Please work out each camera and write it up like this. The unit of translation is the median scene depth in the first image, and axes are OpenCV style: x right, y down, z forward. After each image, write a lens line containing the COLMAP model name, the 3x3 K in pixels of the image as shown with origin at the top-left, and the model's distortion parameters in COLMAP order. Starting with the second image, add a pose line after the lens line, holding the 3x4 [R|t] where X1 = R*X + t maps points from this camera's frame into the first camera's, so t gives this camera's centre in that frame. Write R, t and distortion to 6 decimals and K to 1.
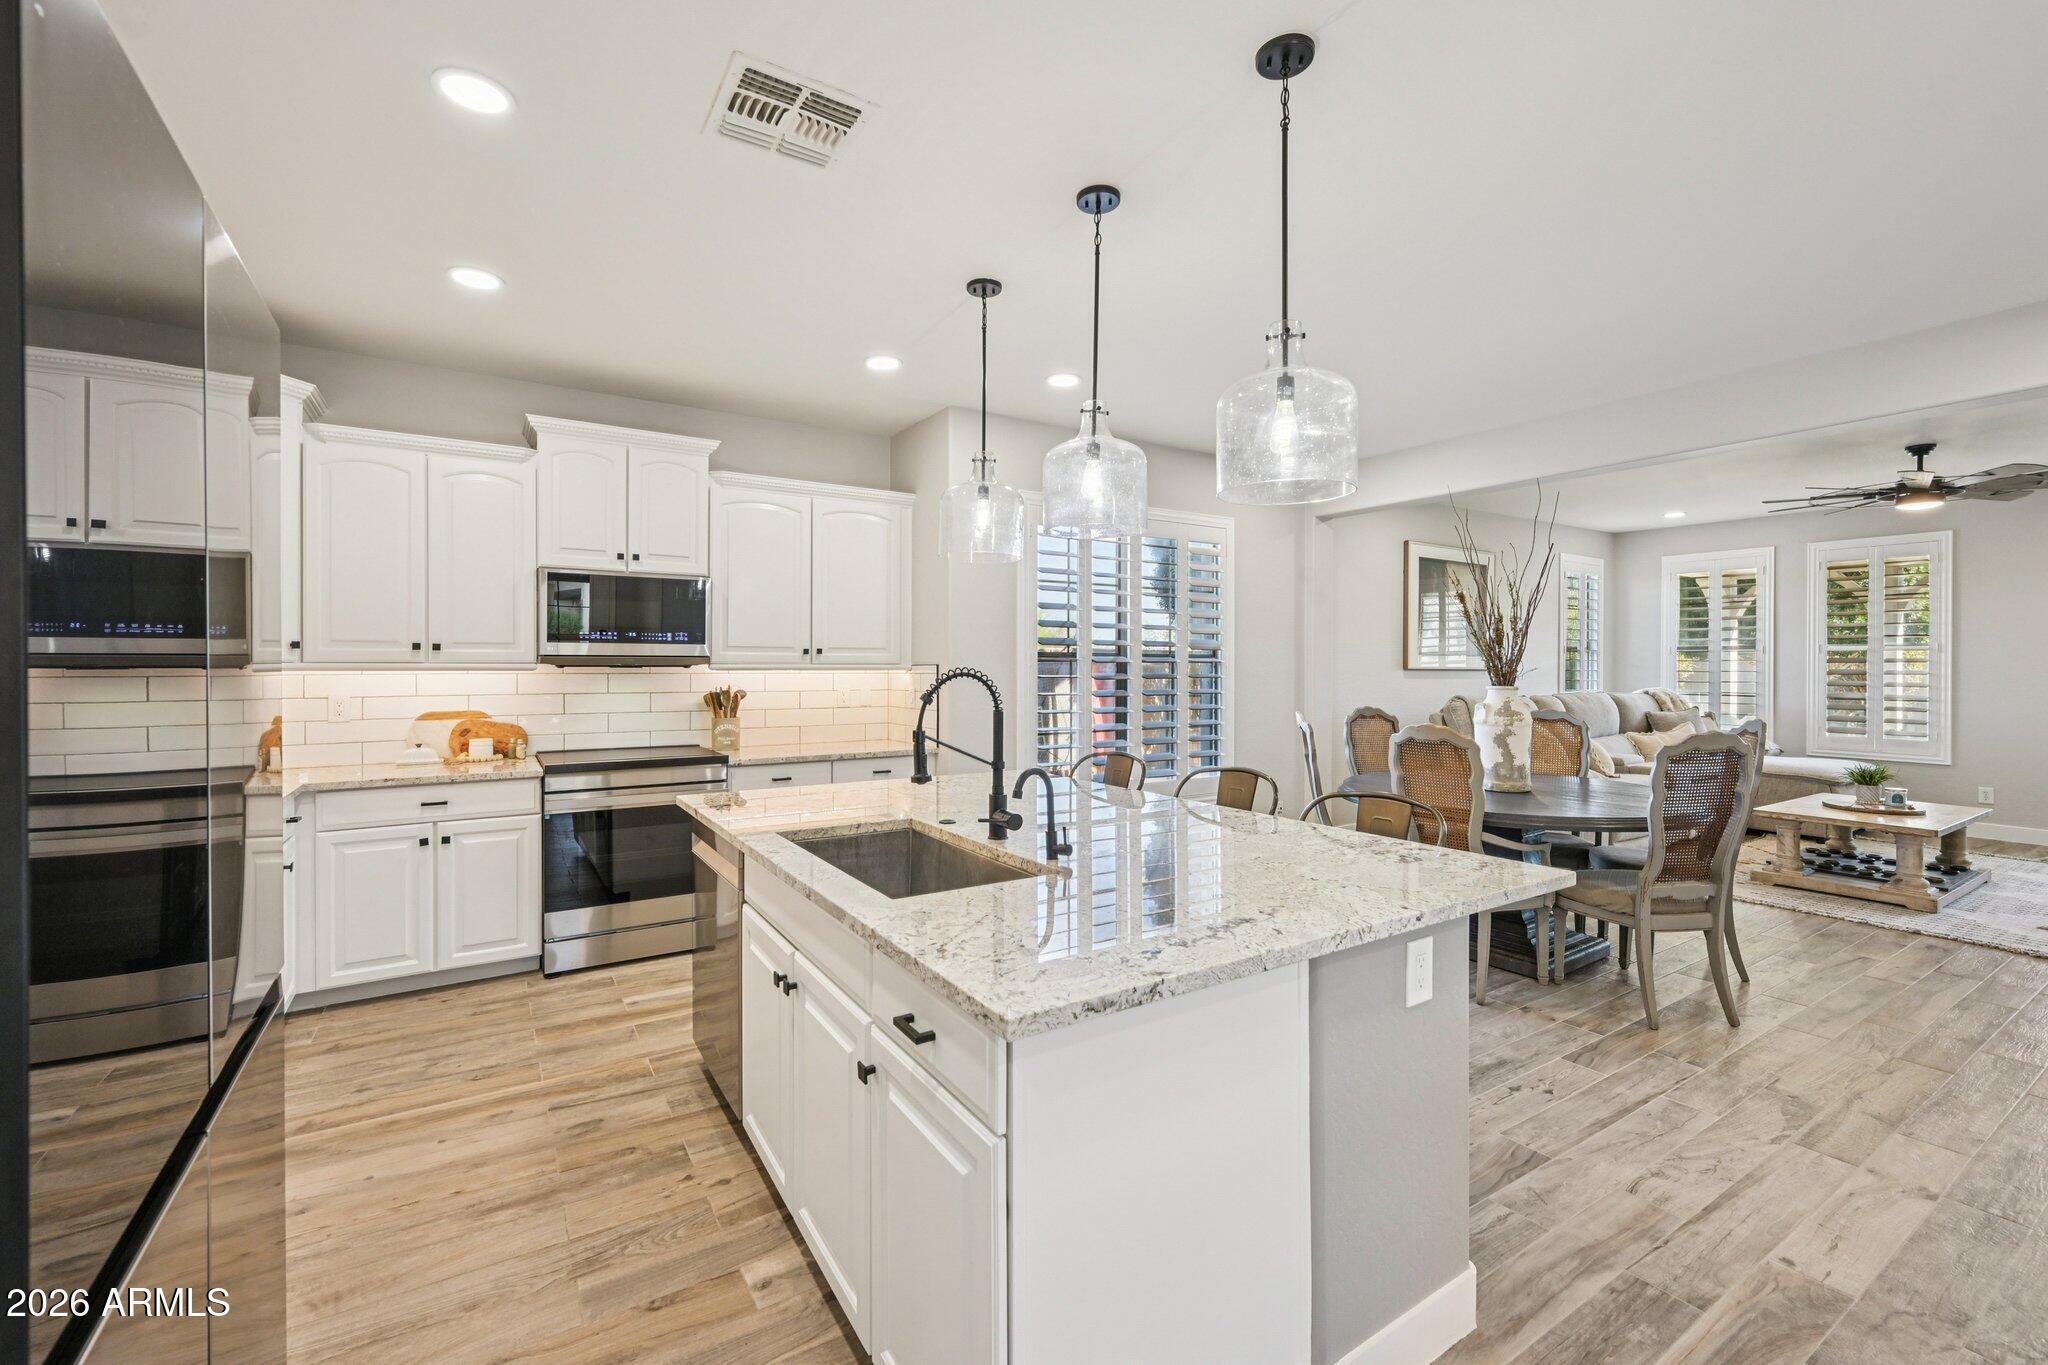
lens RADIAL K [[836.2, 0, 1021.1], [0, 836.2, 667.9], [0, 0, 1]] dist [-0.000502, 0.000169]
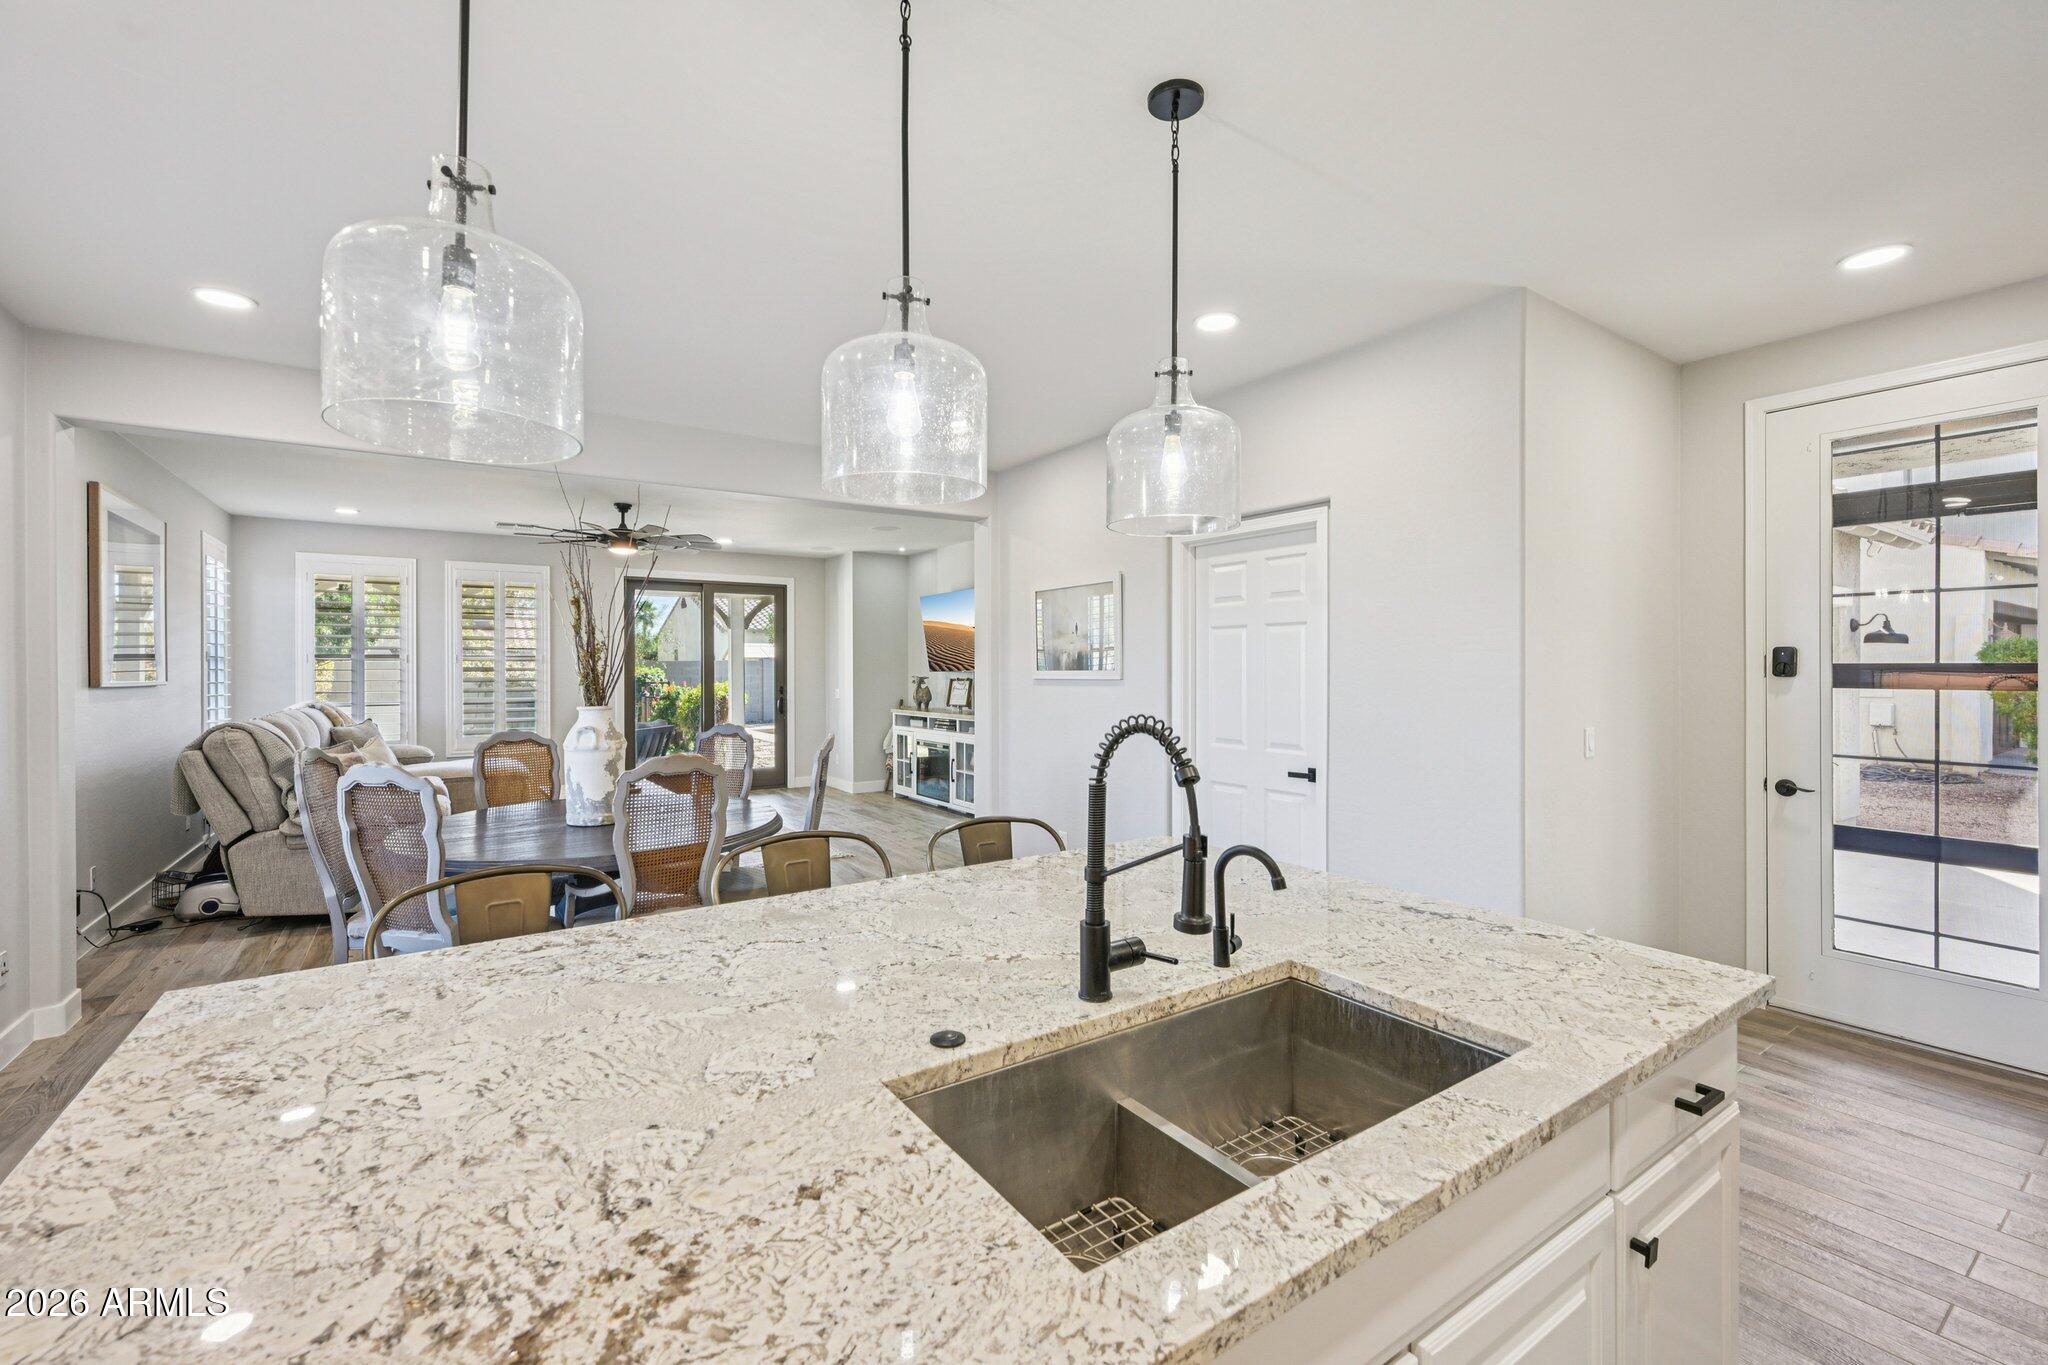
lens RADIAL K [[836.2, 0, 1026.1], [0, 836.2, 674.4], [0, 0, 1]] dist [-0.000502, 0.000169]
pose [[-0.036261, -0.010135, 0.999291, -0.333974], [0.005609, 0.999931, 0.010345, -0.018631], [-0.999327, 0.005980, -0.036201, 0.578697]]
